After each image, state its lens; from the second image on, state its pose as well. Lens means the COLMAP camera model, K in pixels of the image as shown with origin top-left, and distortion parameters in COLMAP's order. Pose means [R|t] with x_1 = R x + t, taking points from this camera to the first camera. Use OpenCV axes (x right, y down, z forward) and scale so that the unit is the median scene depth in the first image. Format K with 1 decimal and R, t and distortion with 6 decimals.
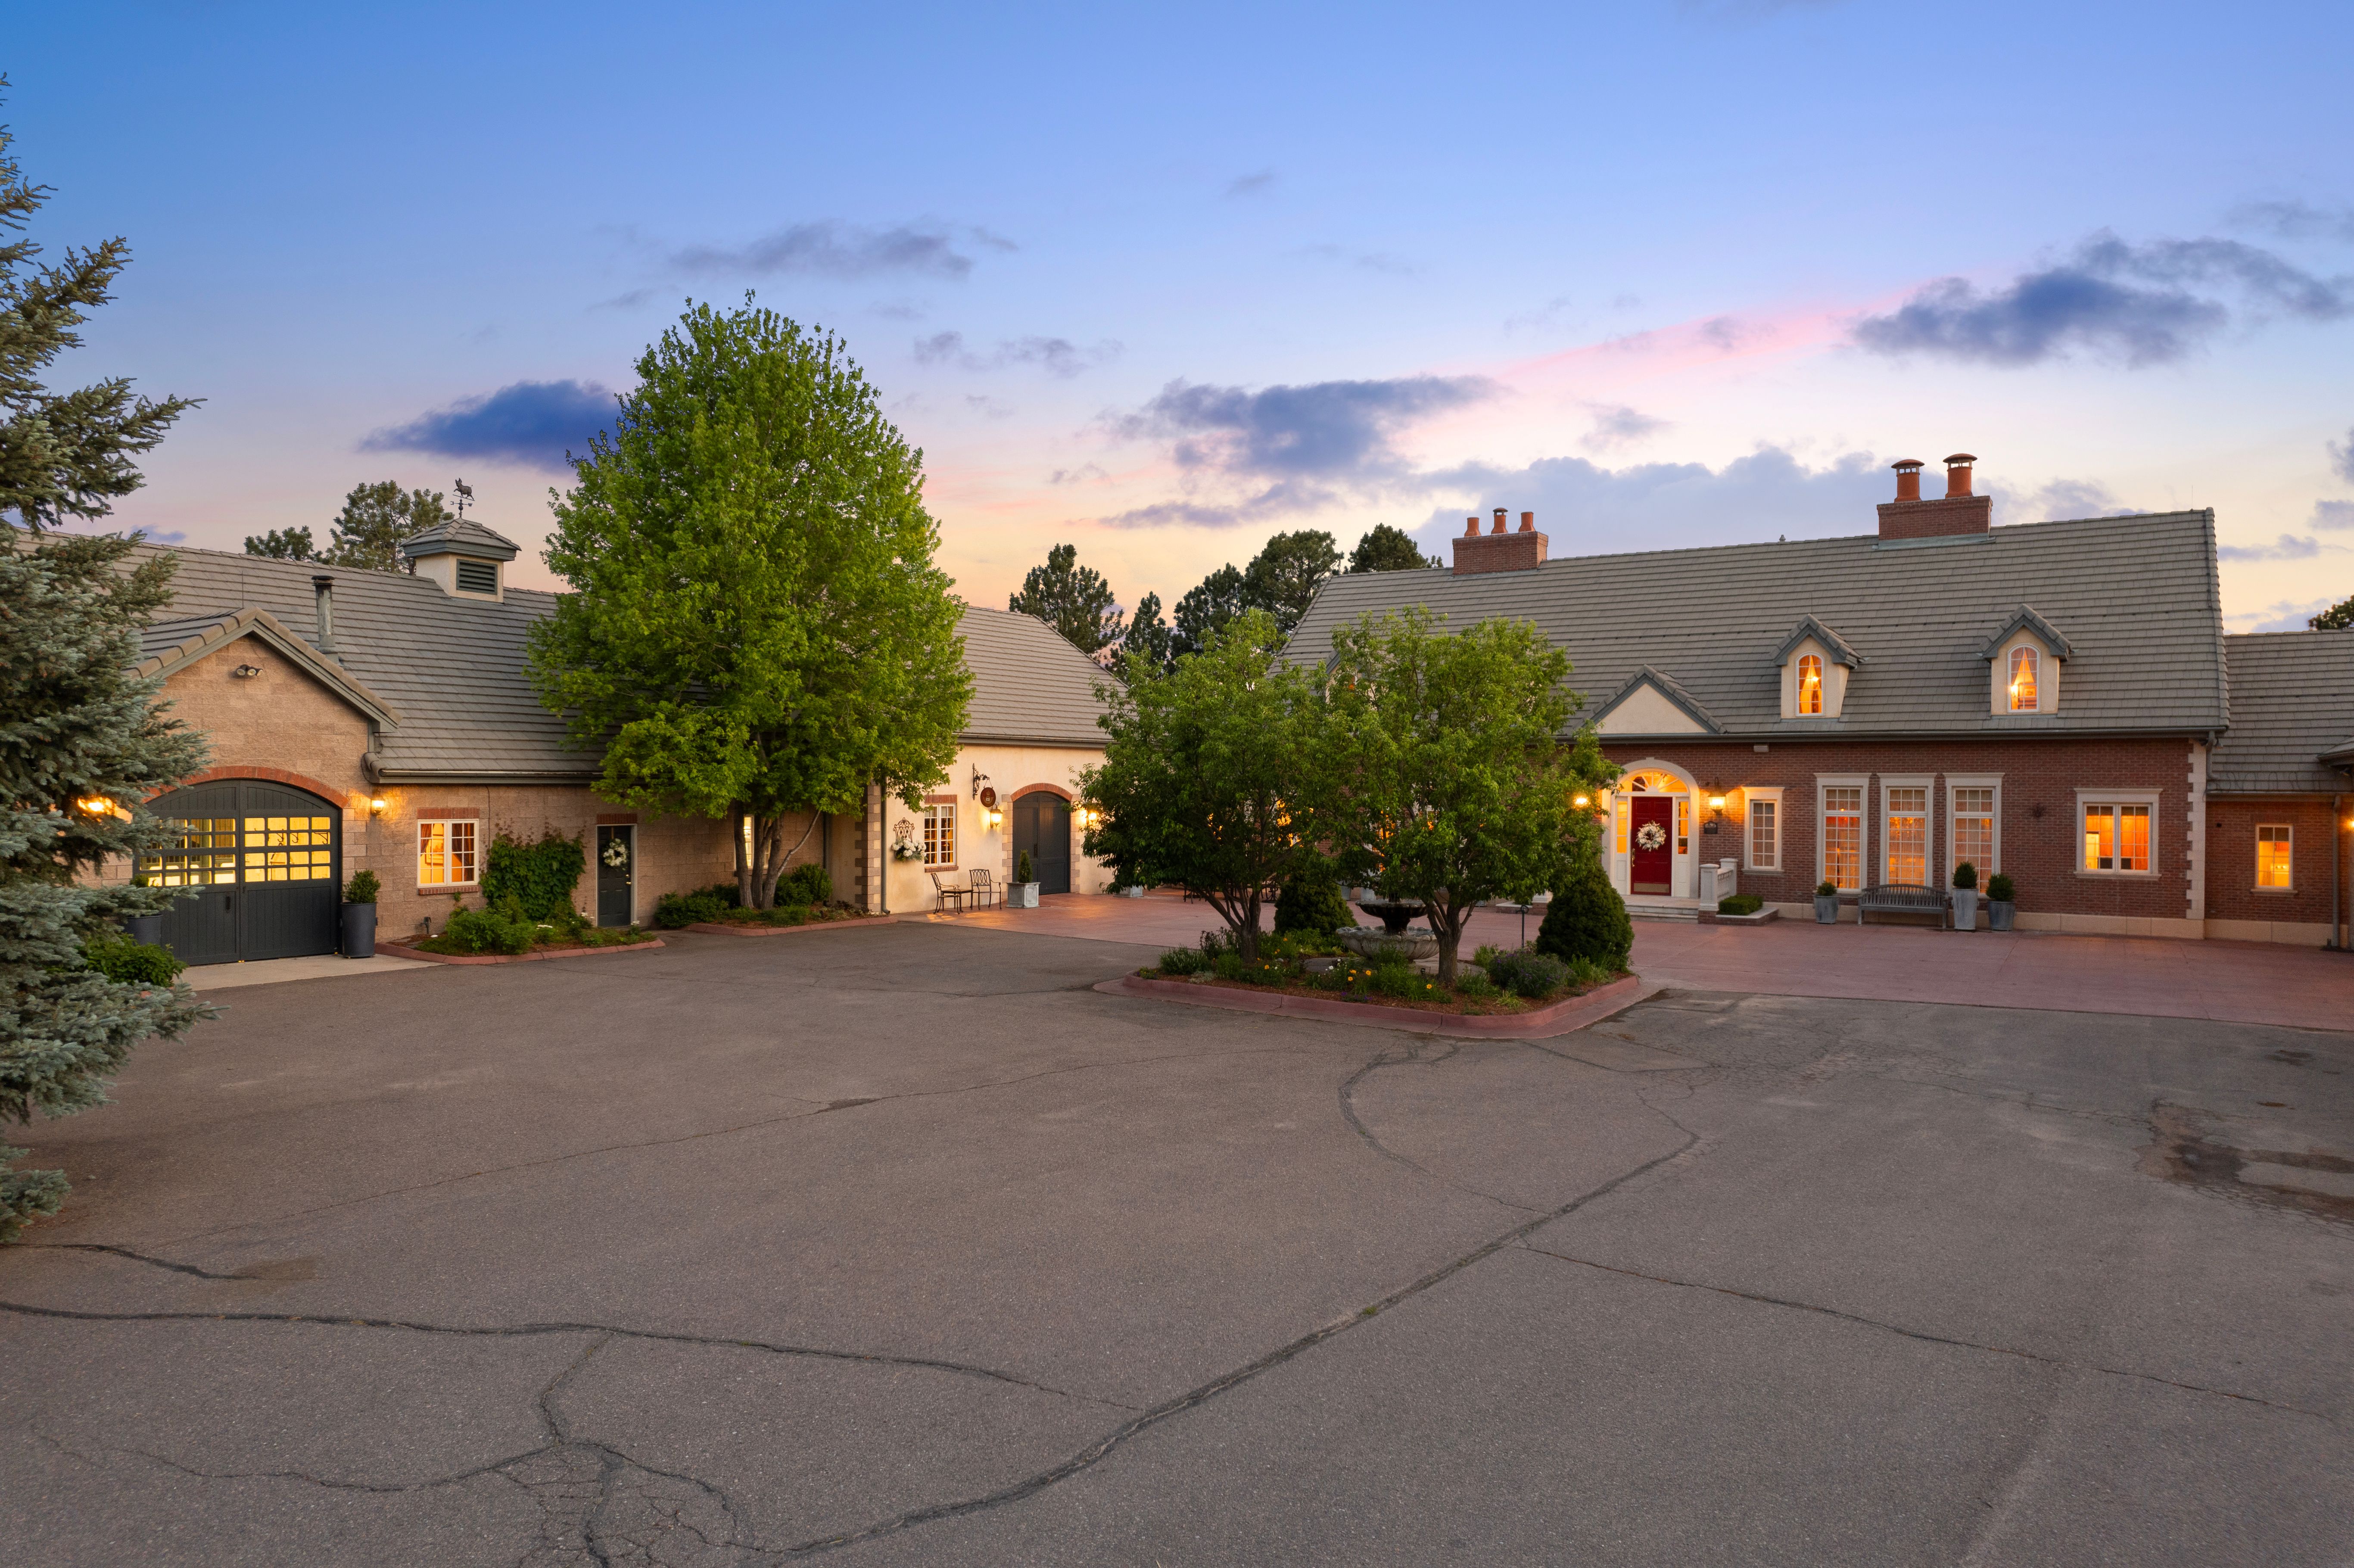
lens RADIAL K [[1519.3, 0, 1182.7], [0, 1519.3, 782.7], [0, 0, 1]] dist [-0.074837, 0.068464]
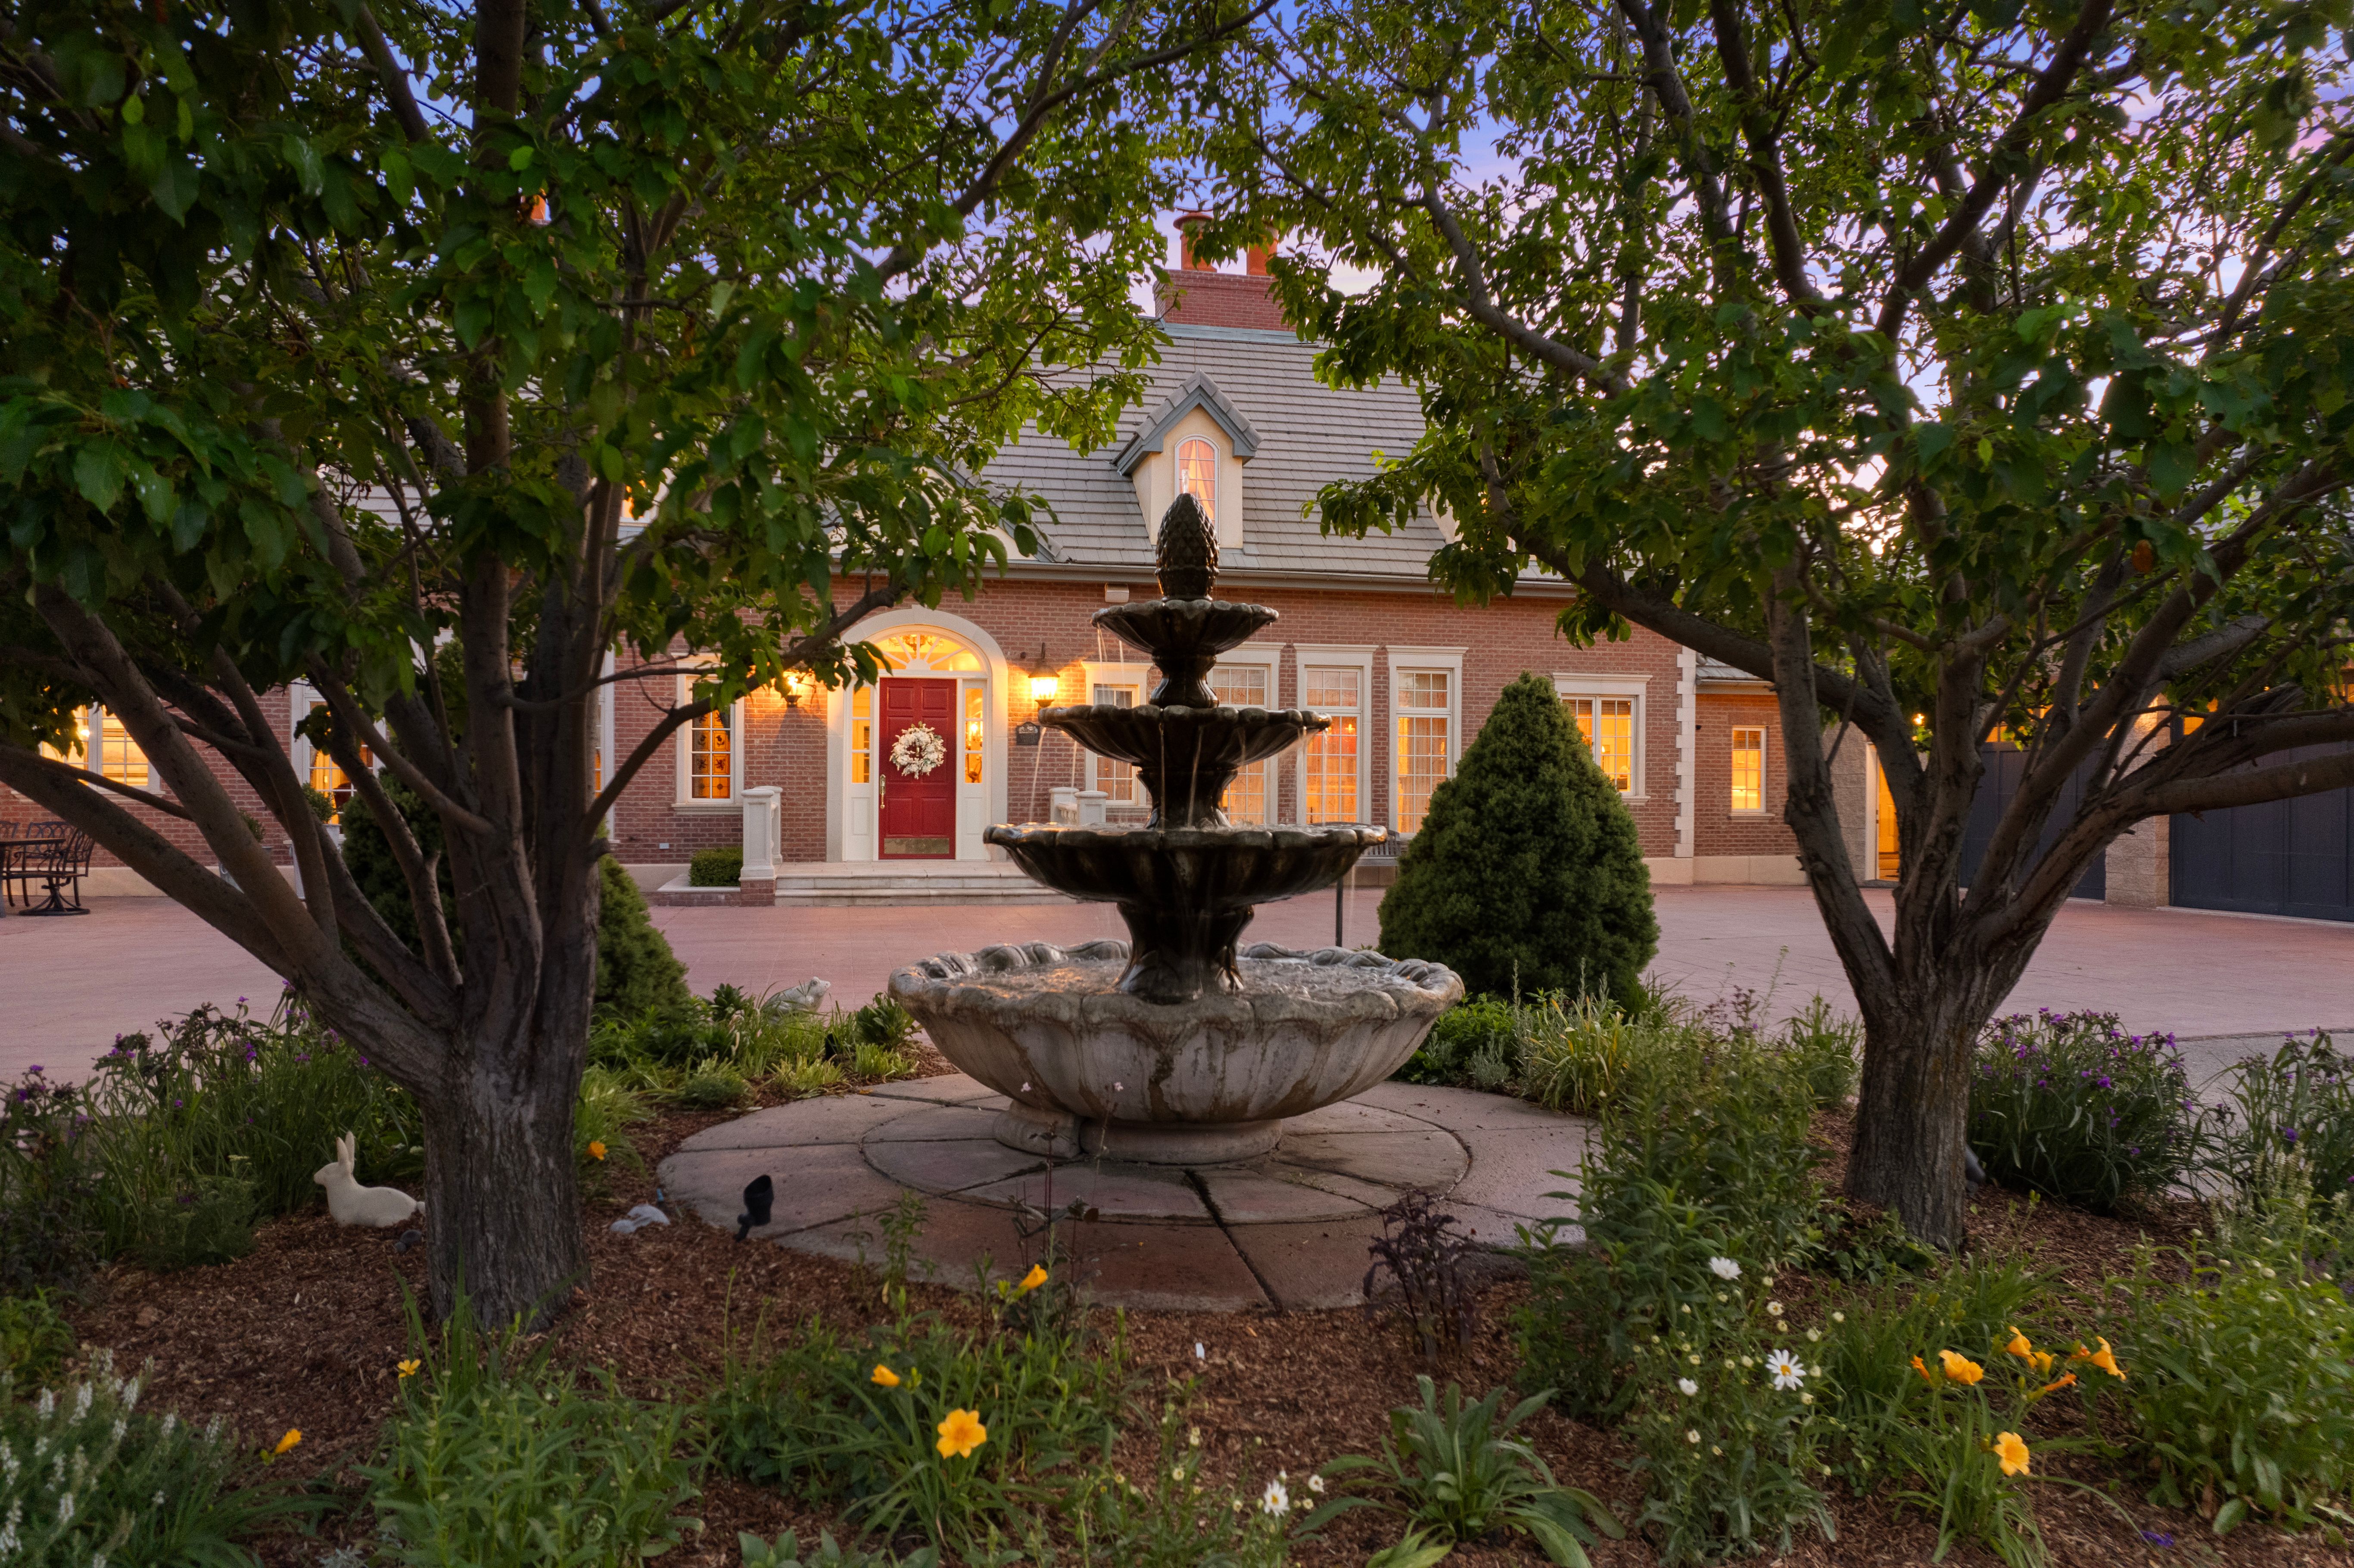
lens RADIAL K [[1519.3, 0, 1182.7], [0, 1519.3, 782.7], [0, 0, 1]] dist [-0.074837, 0.068464]
pose [[0.712238, -0.000402, 0.701938, -0.004744], [-0.001962, 0.999995, 0.002564, 0.051838], [-0.701935, -0.003203, 0.712233, 0.622884]]
